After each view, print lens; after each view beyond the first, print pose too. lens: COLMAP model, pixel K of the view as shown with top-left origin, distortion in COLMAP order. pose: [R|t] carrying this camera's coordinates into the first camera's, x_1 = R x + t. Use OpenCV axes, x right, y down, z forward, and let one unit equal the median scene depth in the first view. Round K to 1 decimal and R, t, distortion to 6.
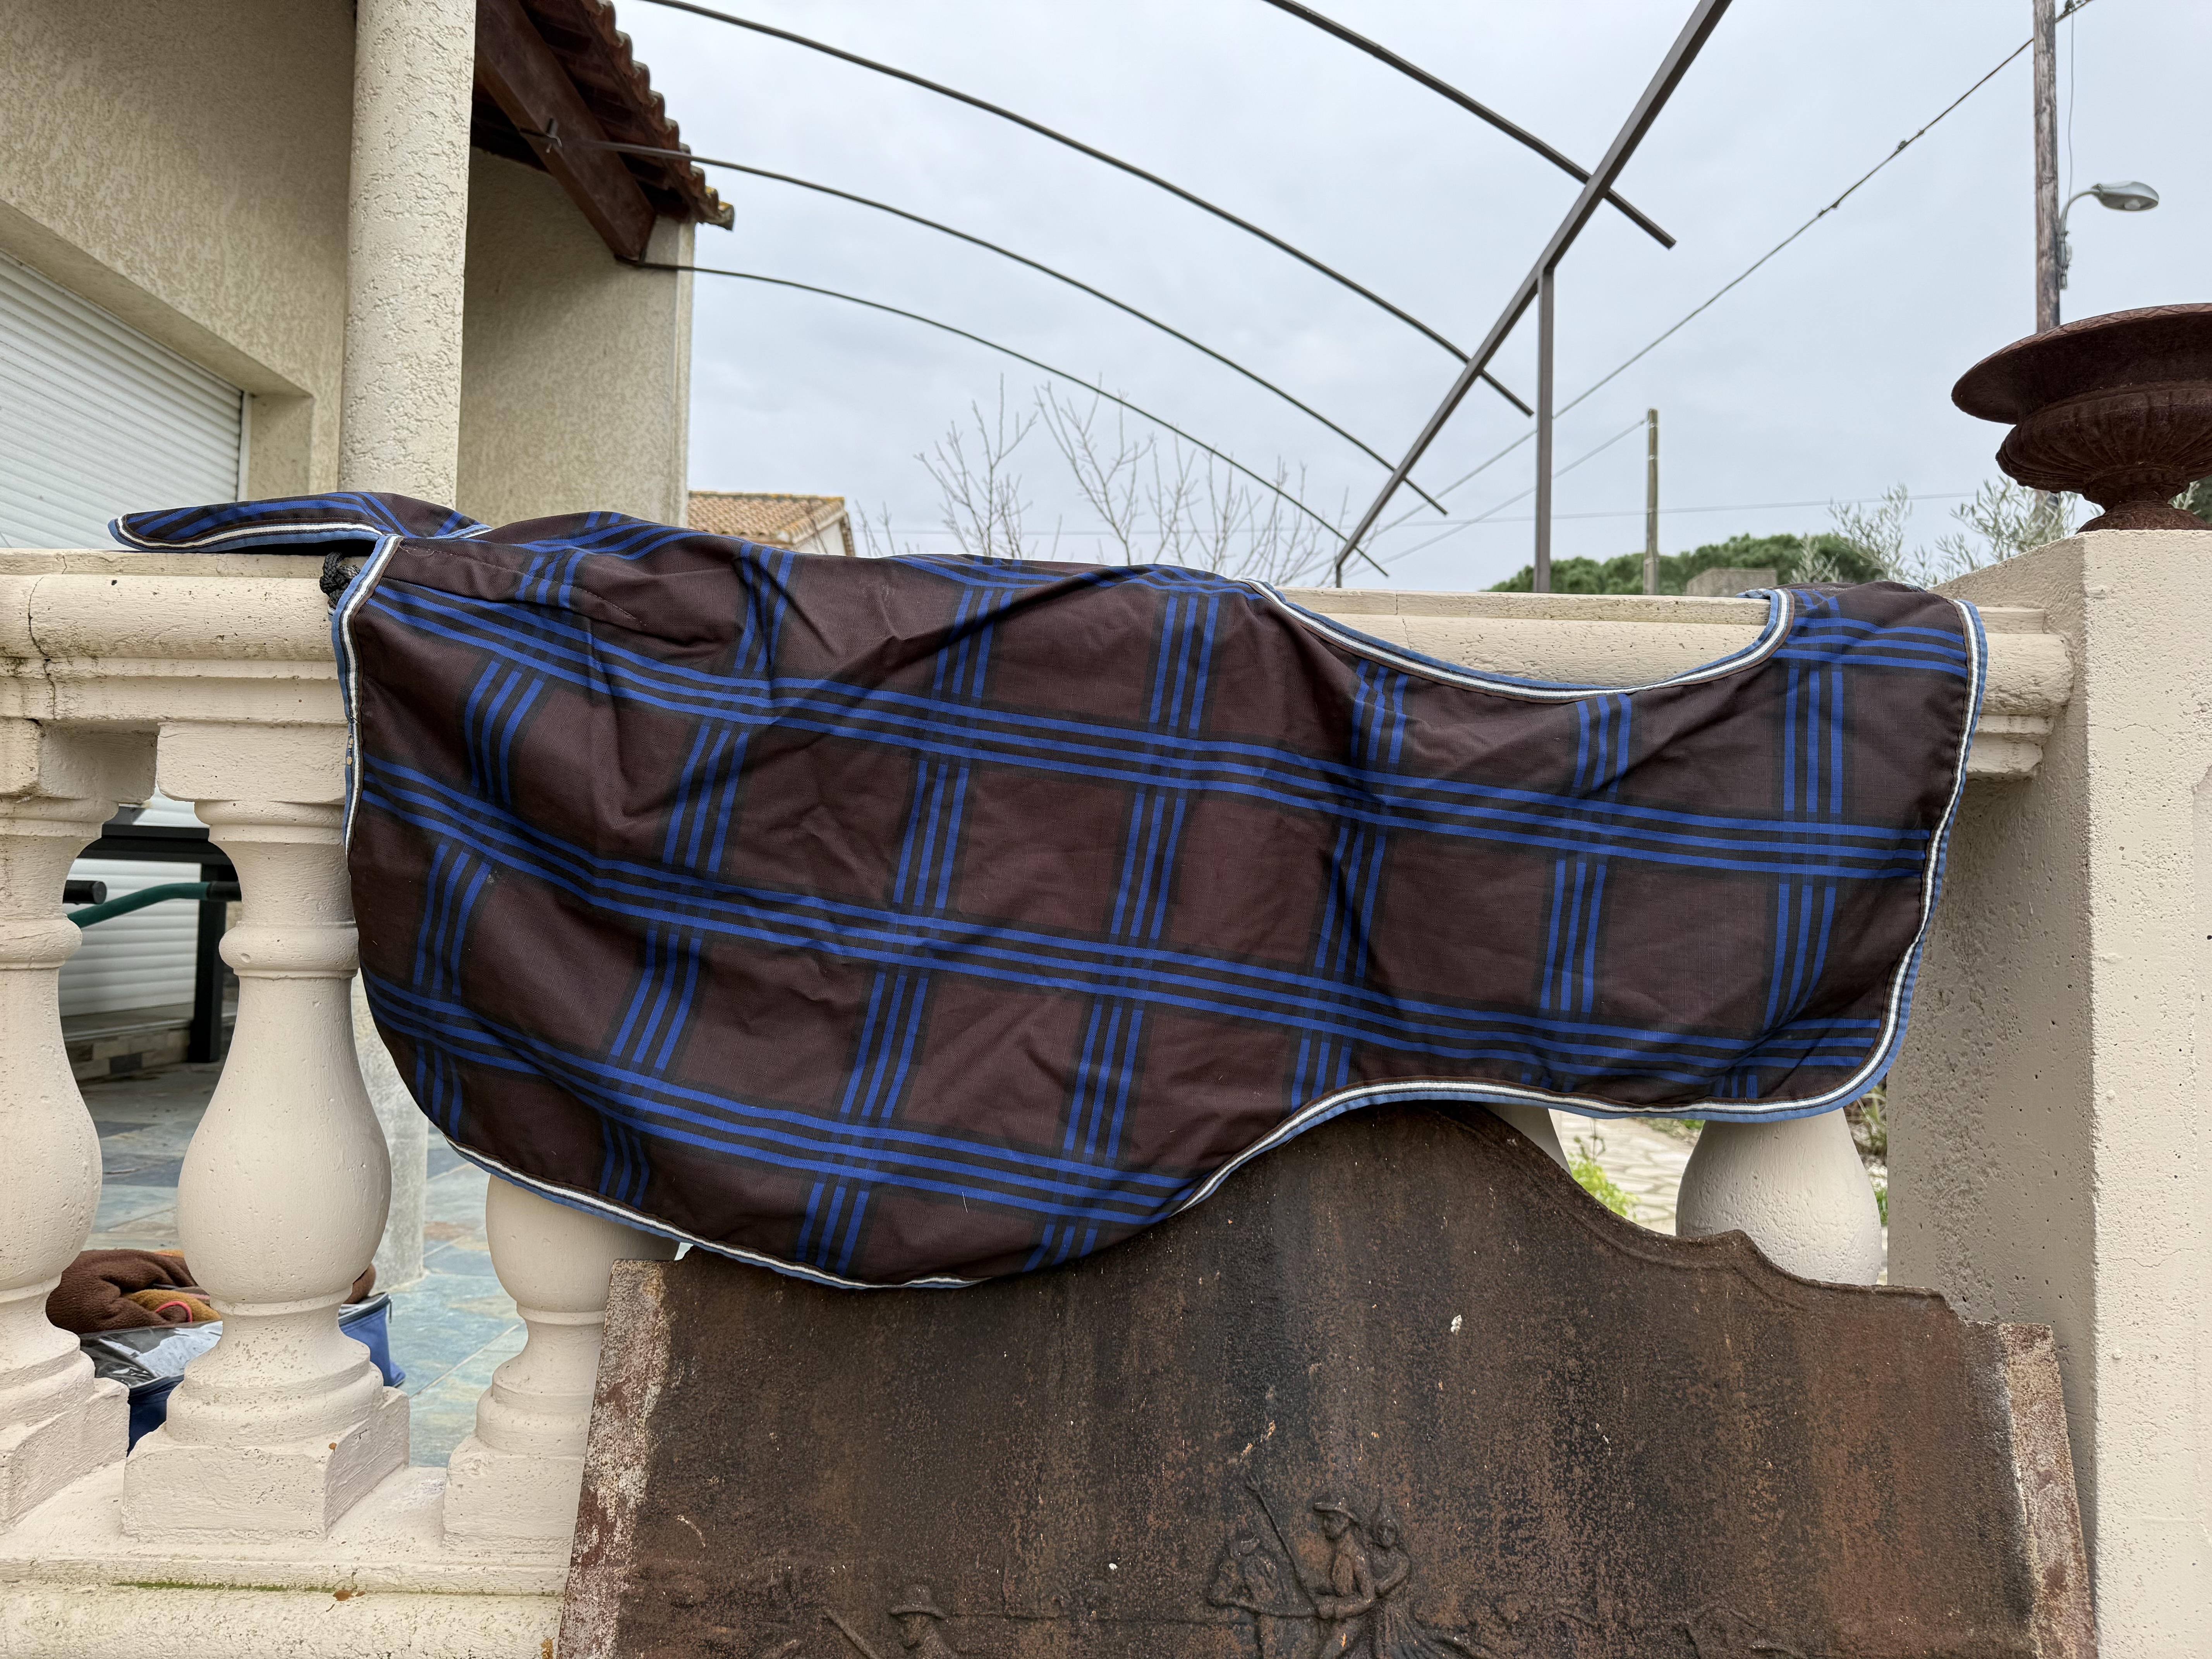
lens RADIAL K [[1541.8, 0, 1123.3], [0, 1541.8, 830.5], [0, 0, 1]] dist [0.003758, -0.013334]
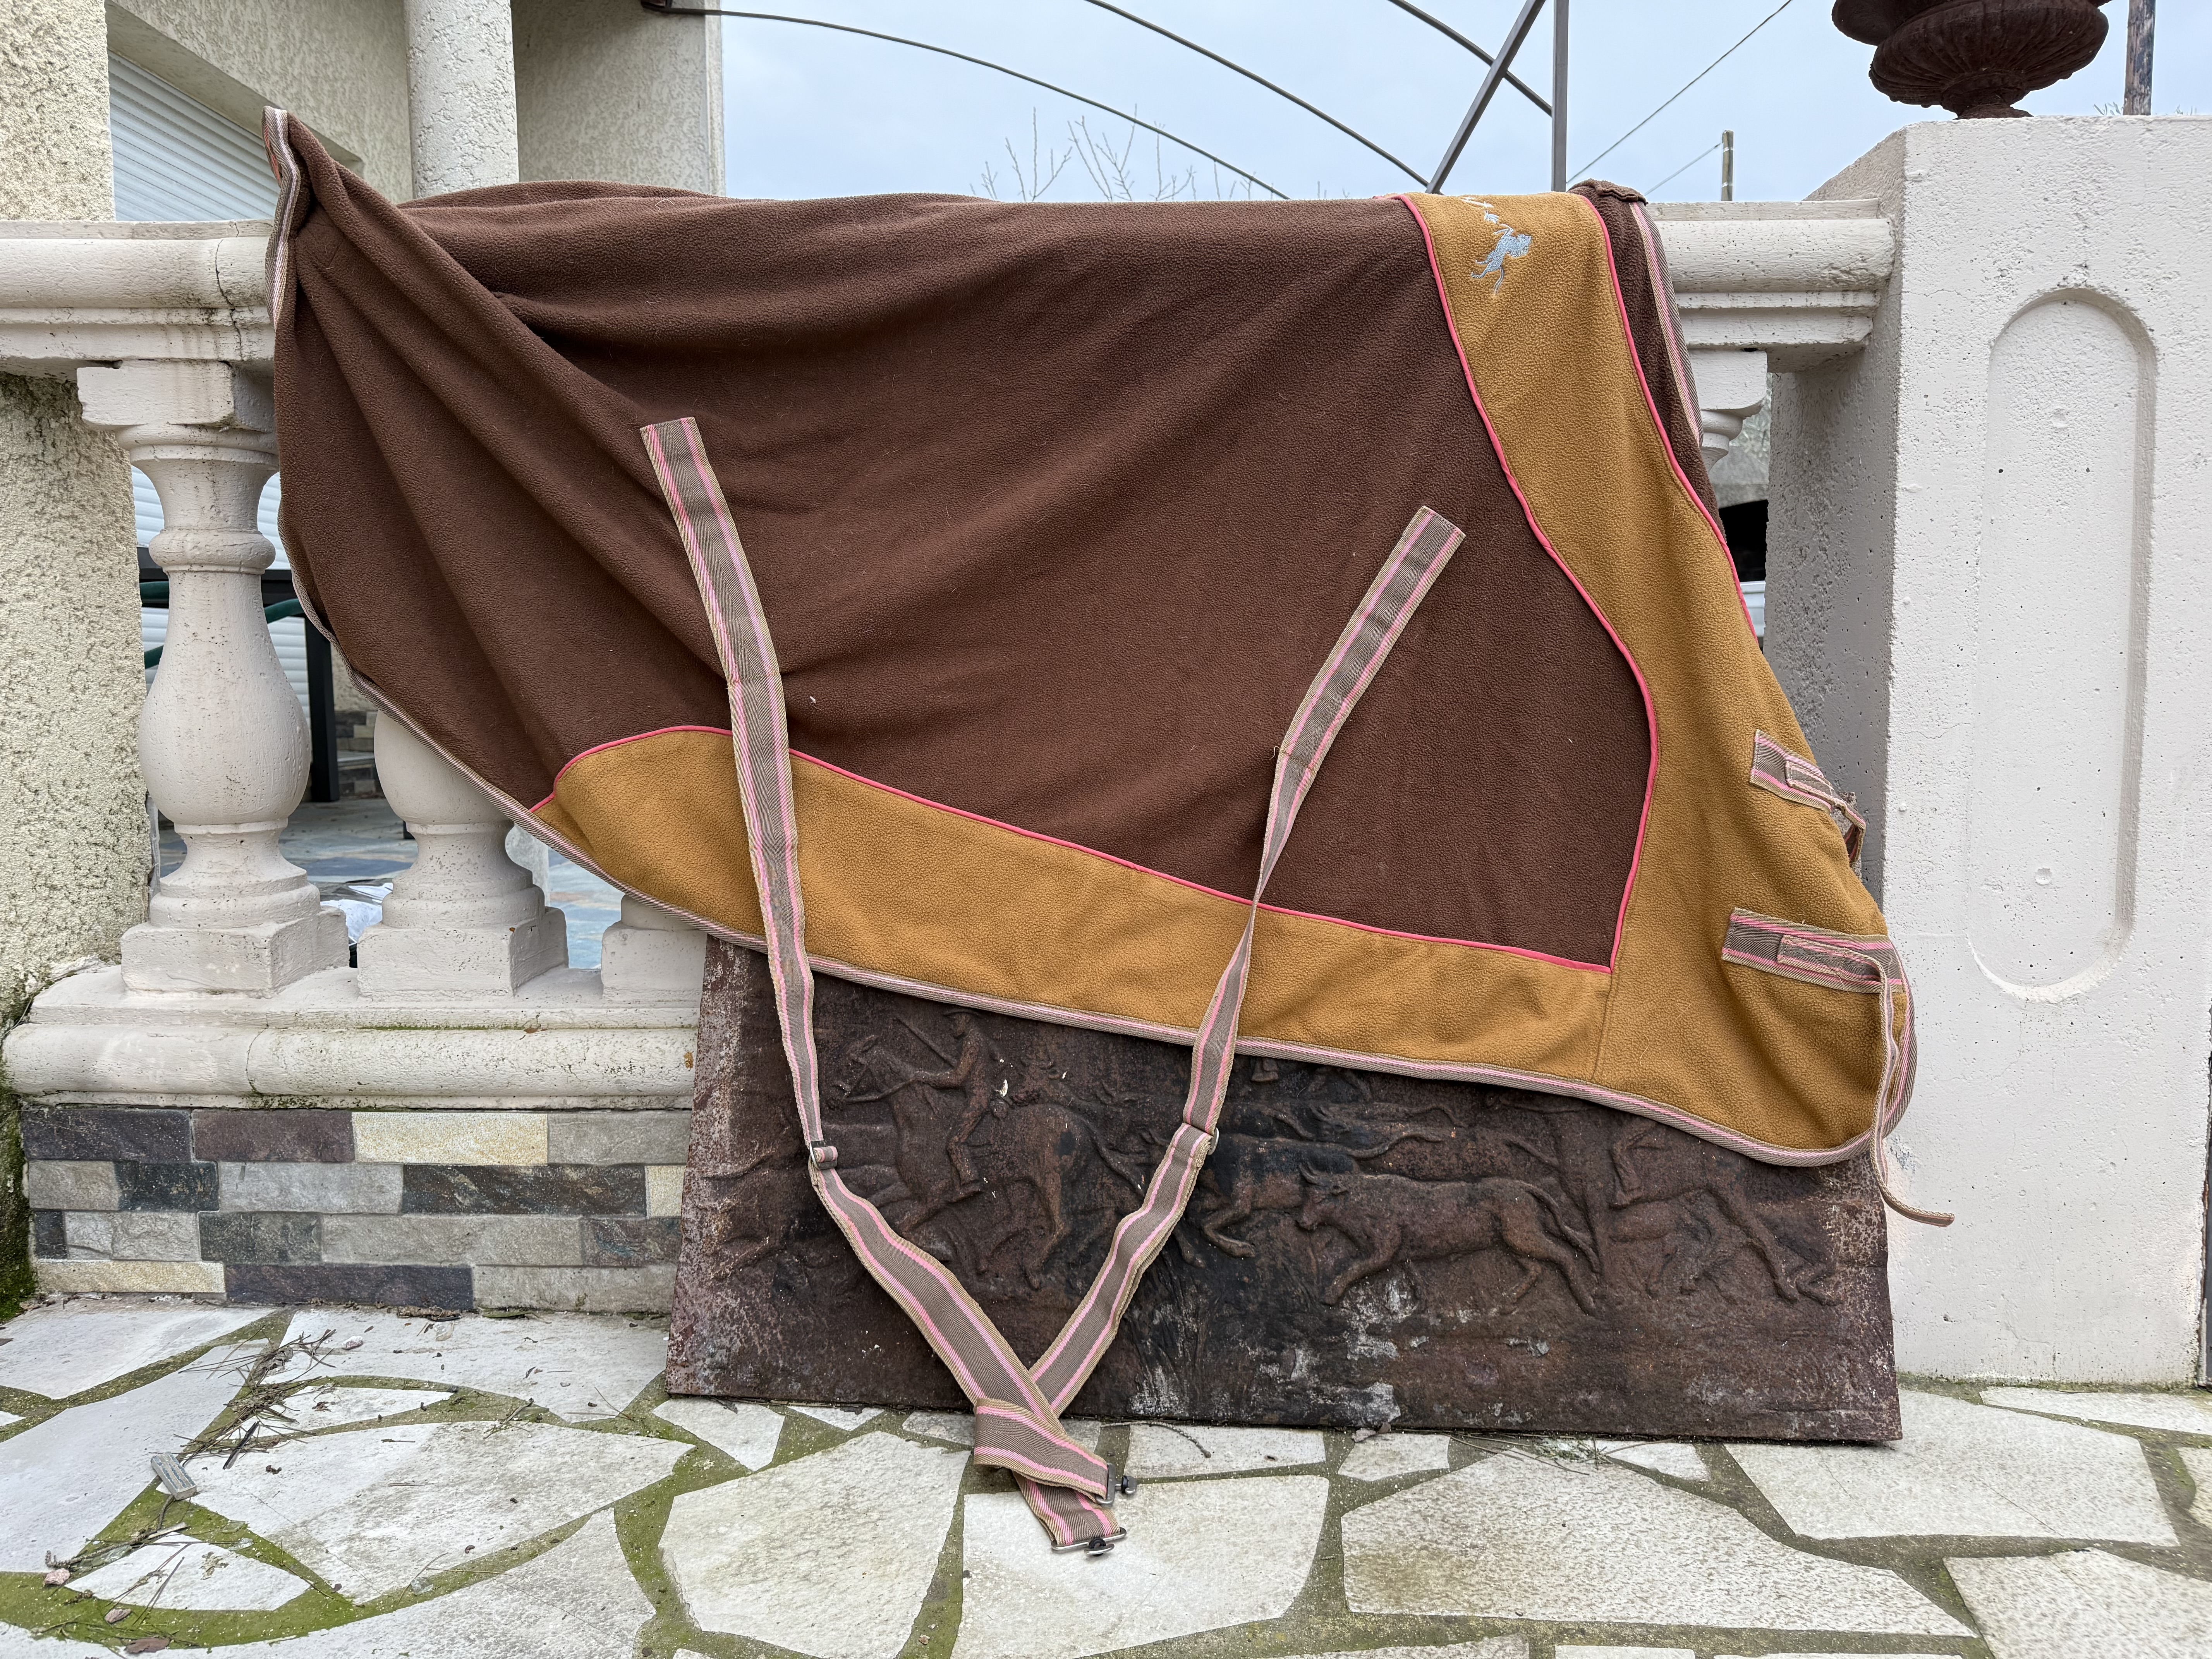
lens RADIAL K [[1514.8, 0, 1120.4], [0, 1514.8, 815.9], [0, 0, 1]] dist [0.071141, -0.088116]
pose [[0.998674, -0.025915, -0.044488, 0.057158], [0.031683, 0.990434, 0.134298, 0.142493], [0.040582, -0.135530, 0.989942, -0.239691]]
